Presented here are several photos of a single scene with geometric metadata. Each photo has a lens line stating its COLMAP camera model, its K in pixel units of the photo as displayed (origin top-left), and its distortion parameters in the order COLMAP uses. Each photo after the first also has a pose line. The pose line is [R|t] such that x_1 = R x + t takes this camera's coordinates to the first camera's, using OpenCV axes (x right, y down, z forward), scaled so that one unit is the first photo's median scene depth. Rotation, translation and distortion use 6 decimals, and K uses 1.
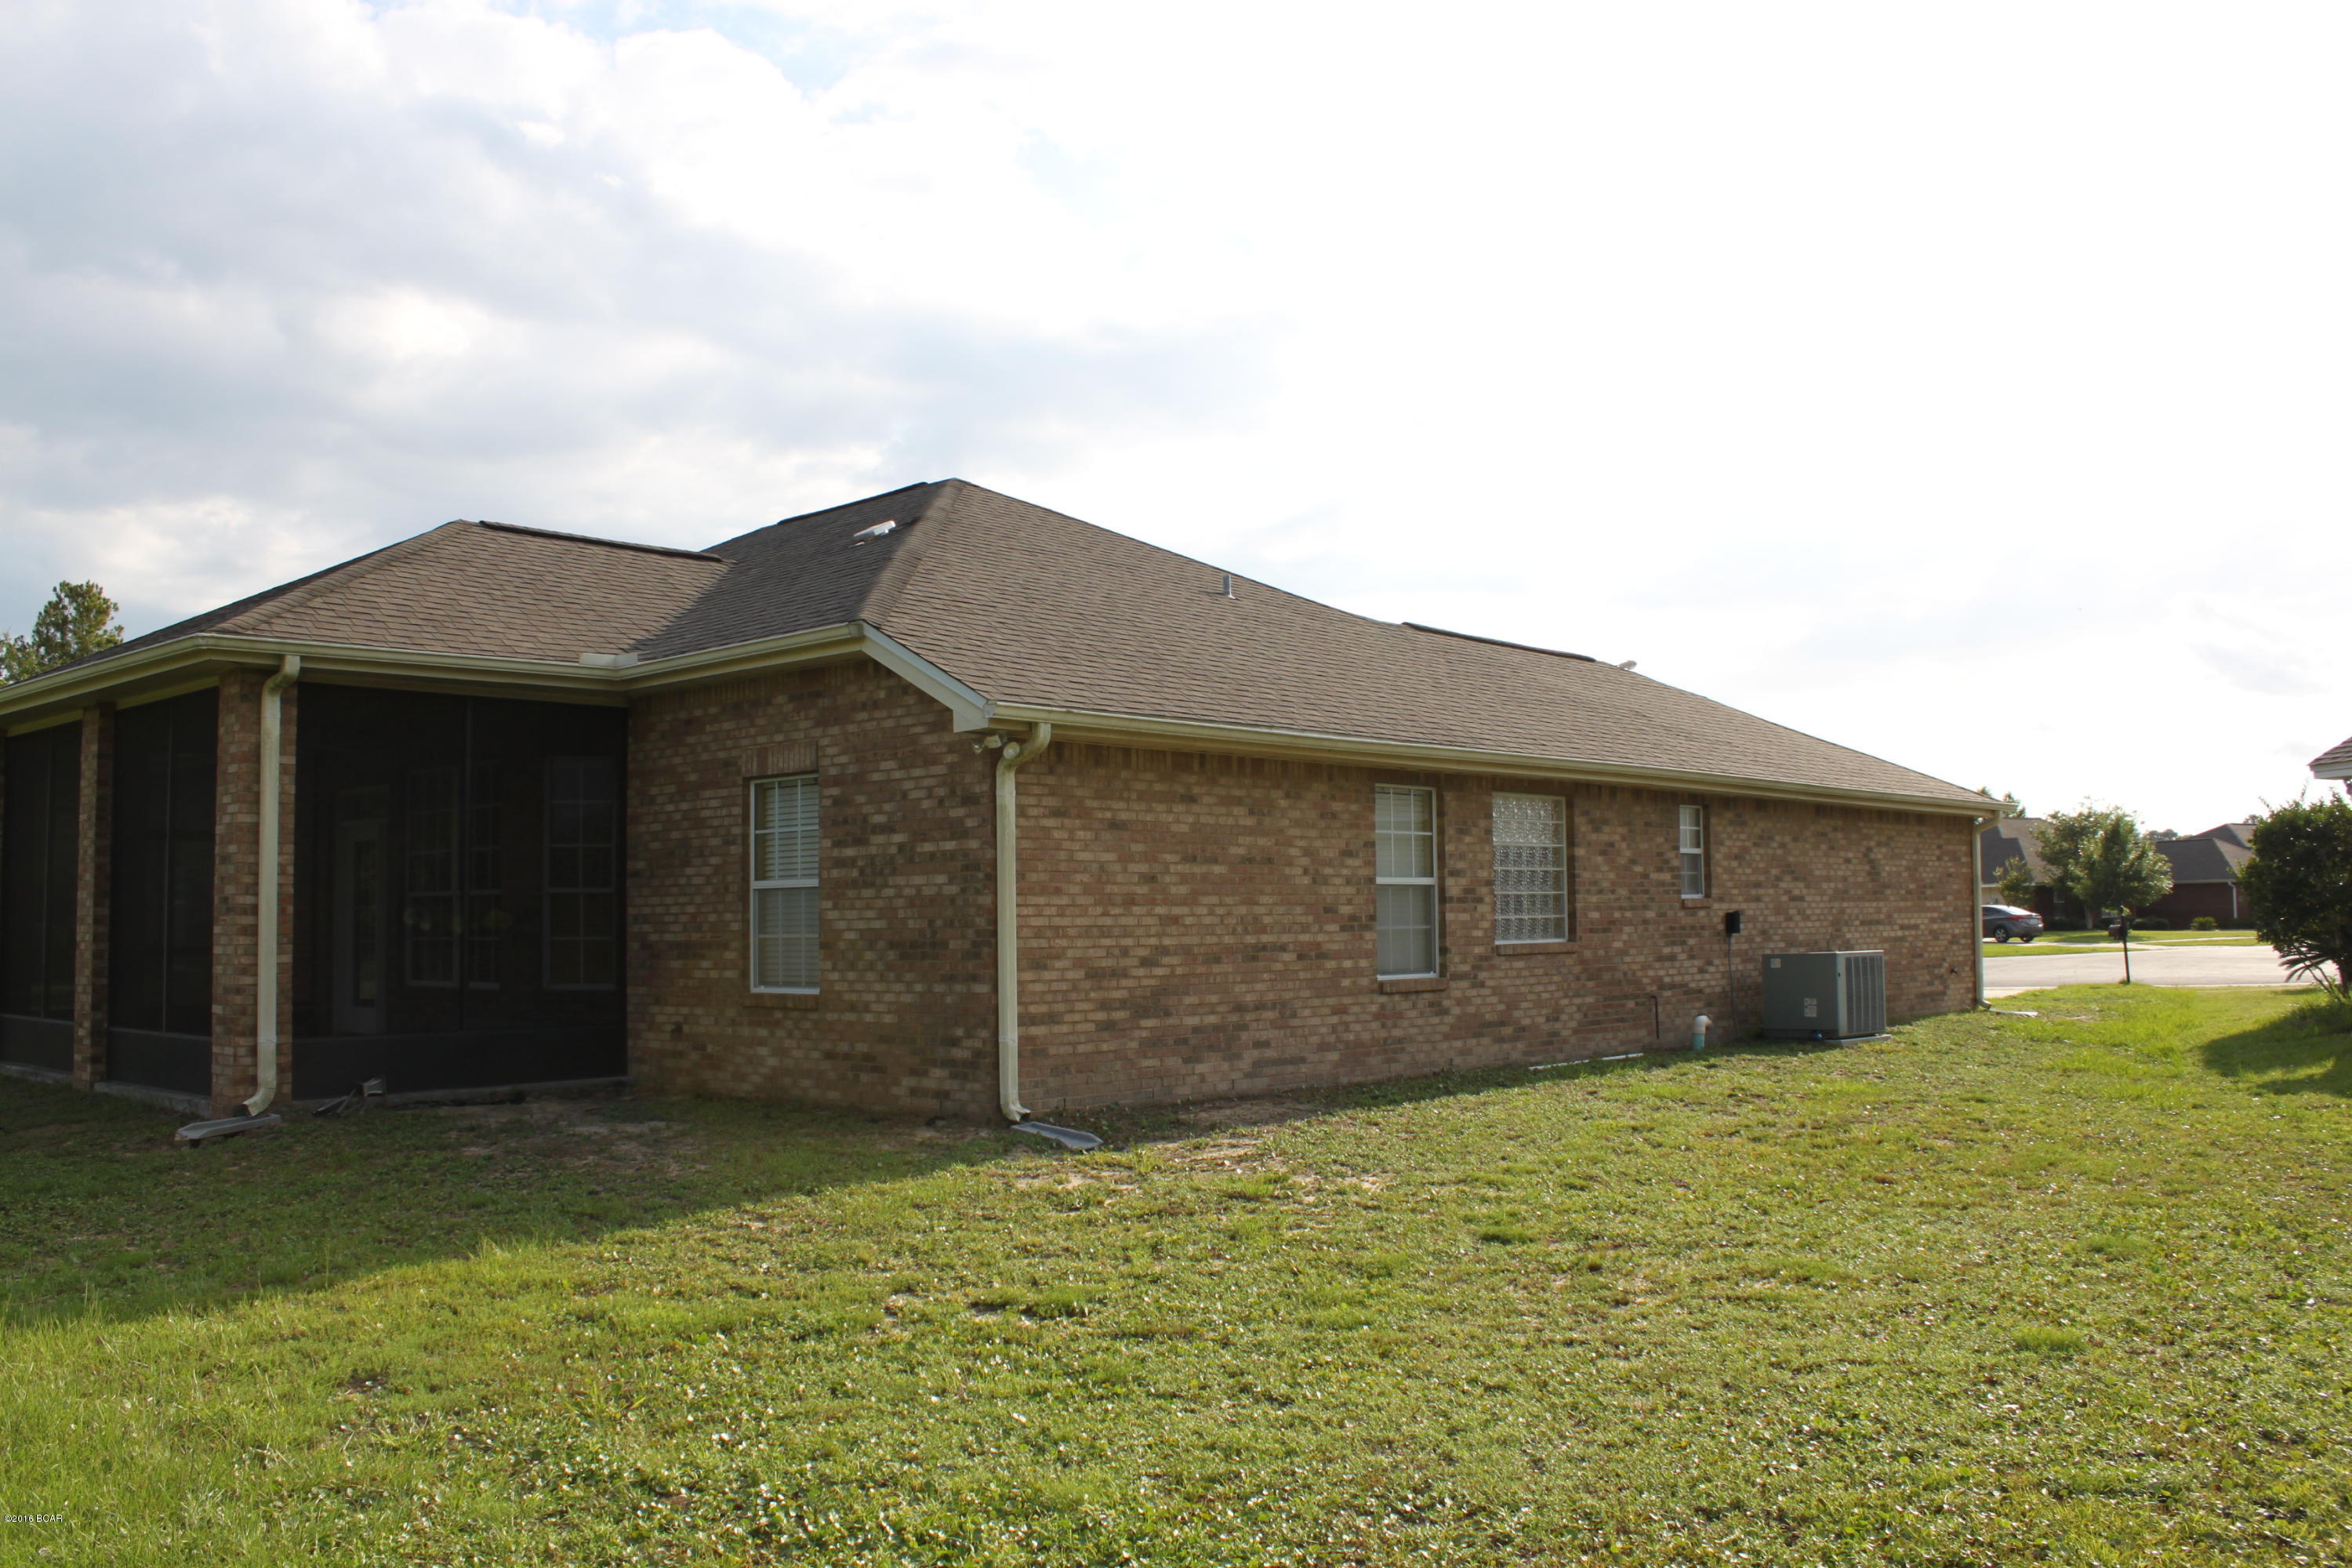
lens RADIAL K [[1946.7, 0, 1176.0], [0, 1946.7, 784.0], [0, 0, 1]] dist [-0.164043, 0.146341]
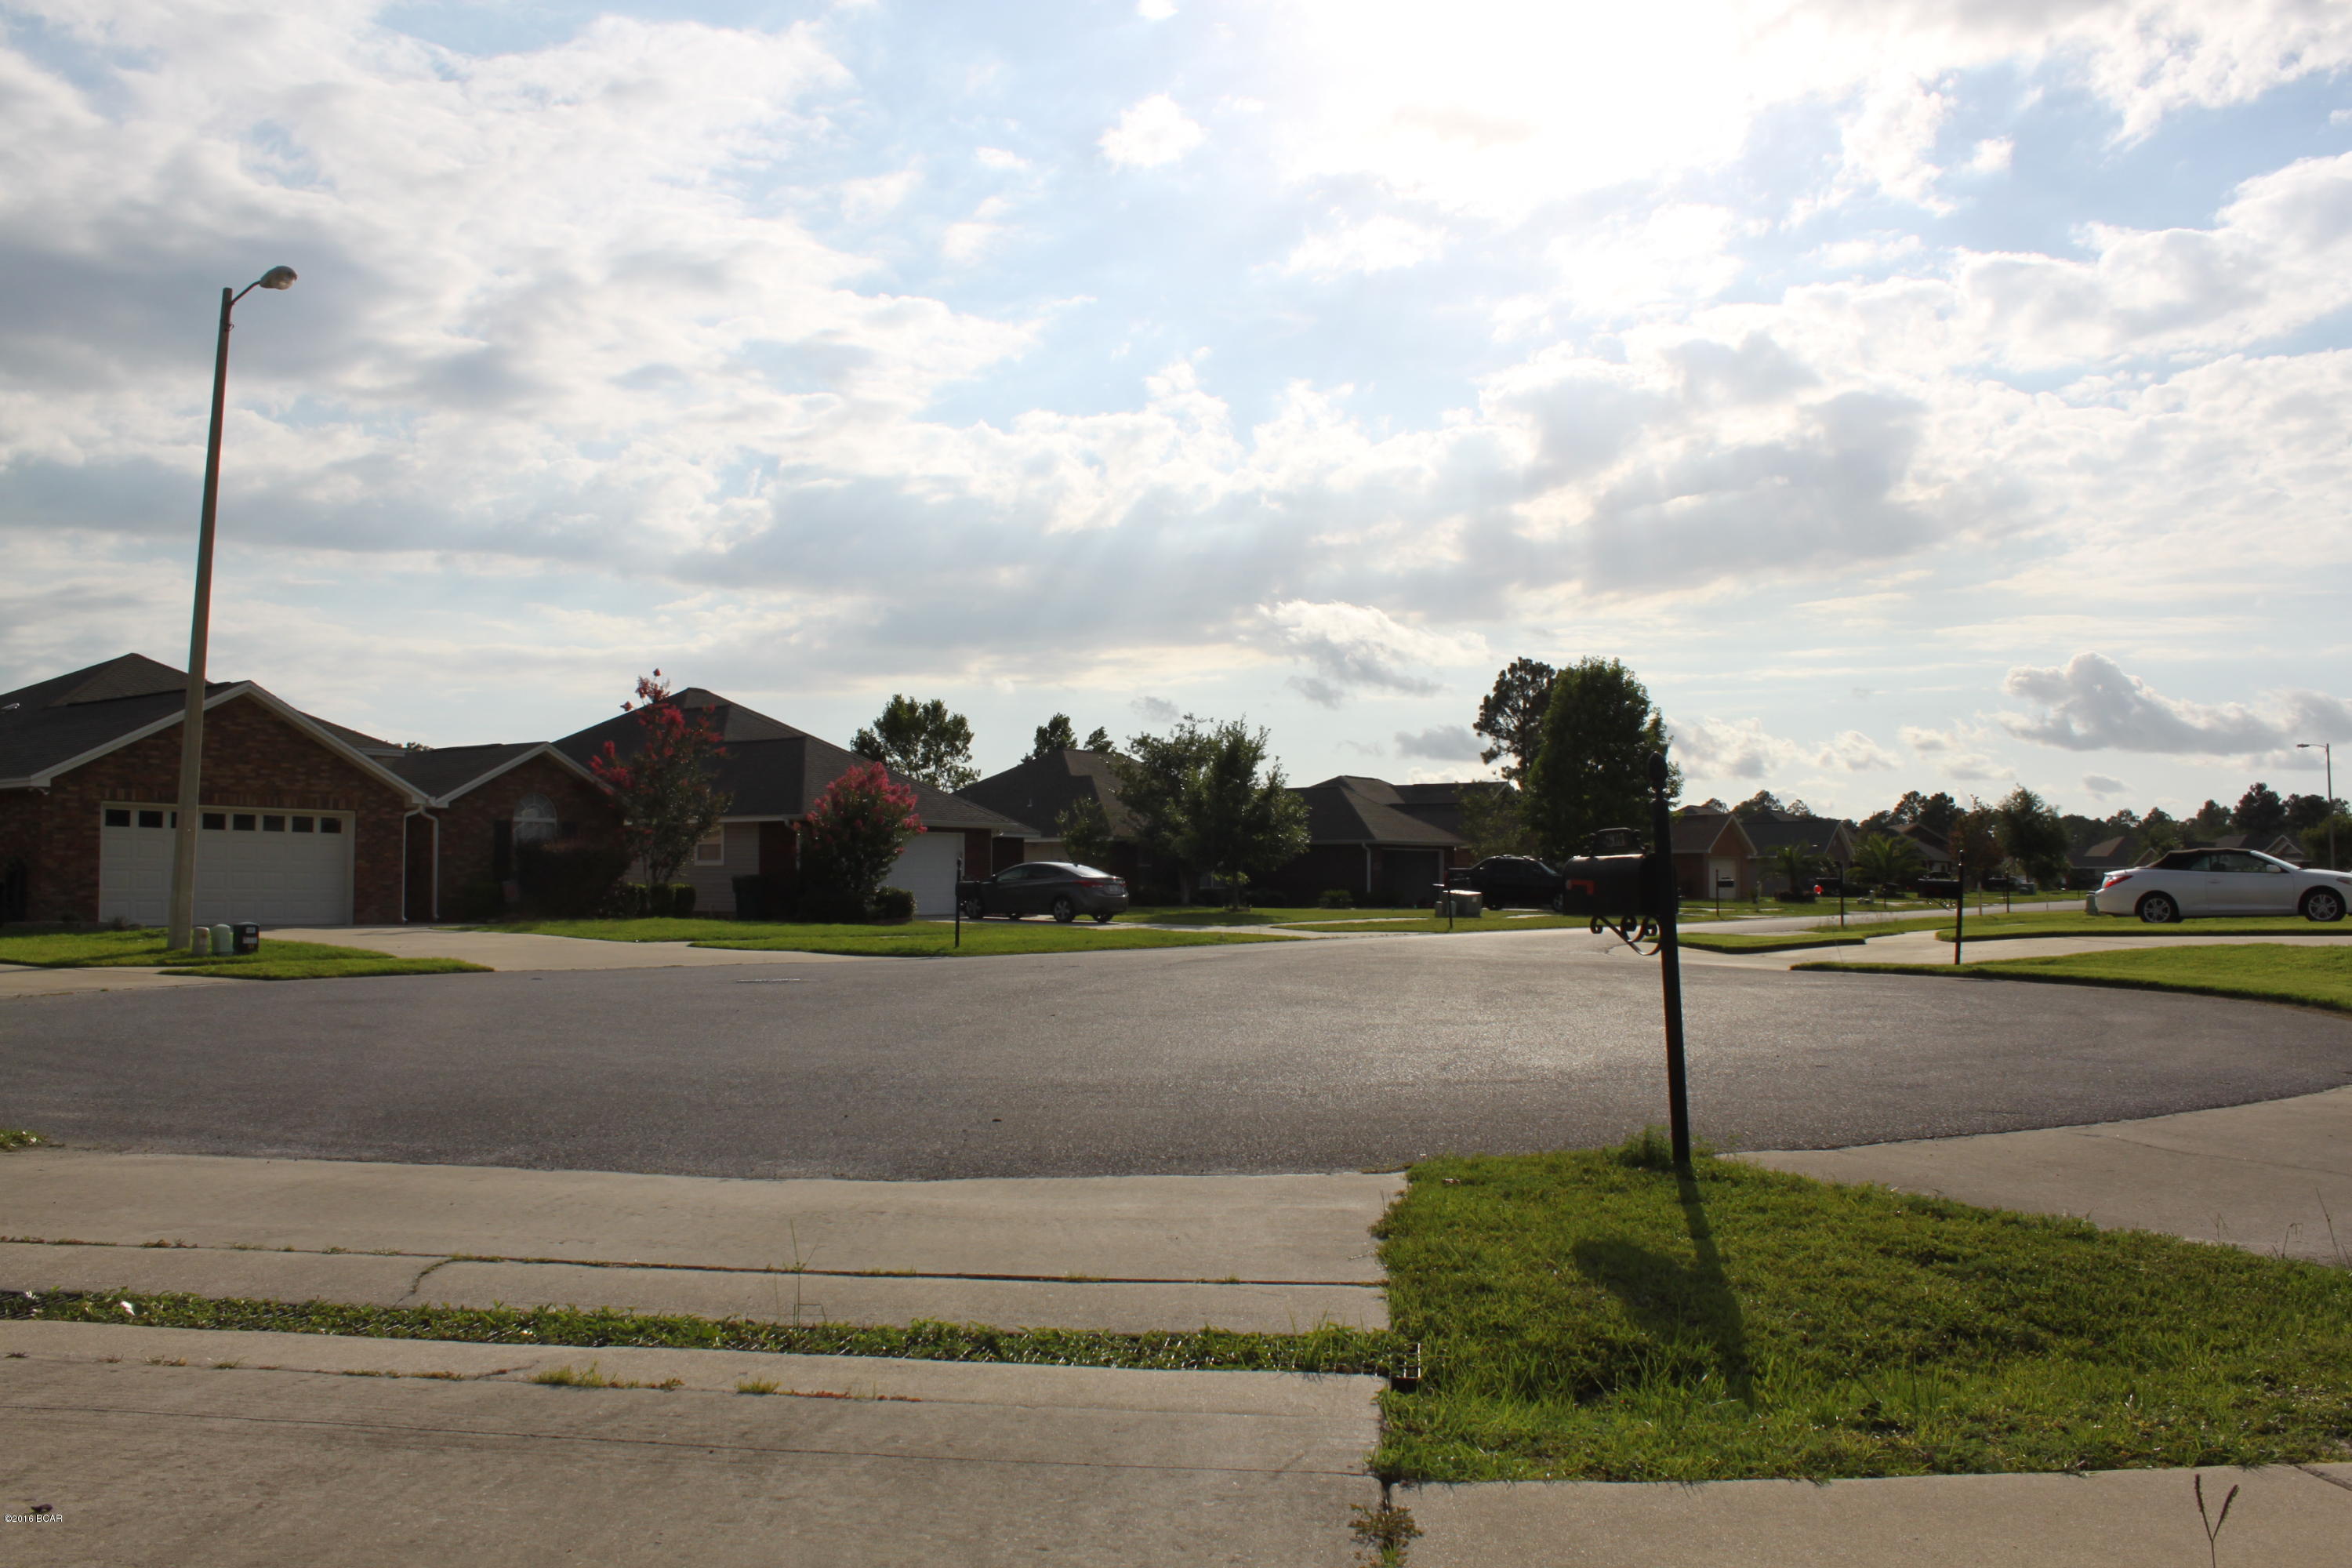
lens RADIAL K [[1946.7, 0, 1176.0], [0, 1946.7, 784.0], [0, 0, 1]] dist [-0.164043, 0.146341]
pose [[0.892868, 0.034380, 0.449005, 0.161305], [-0.040205, 0.999186, 0.003443, 0.030806], [-0.448520, -0.021126, 0.893523, 0.369981]]
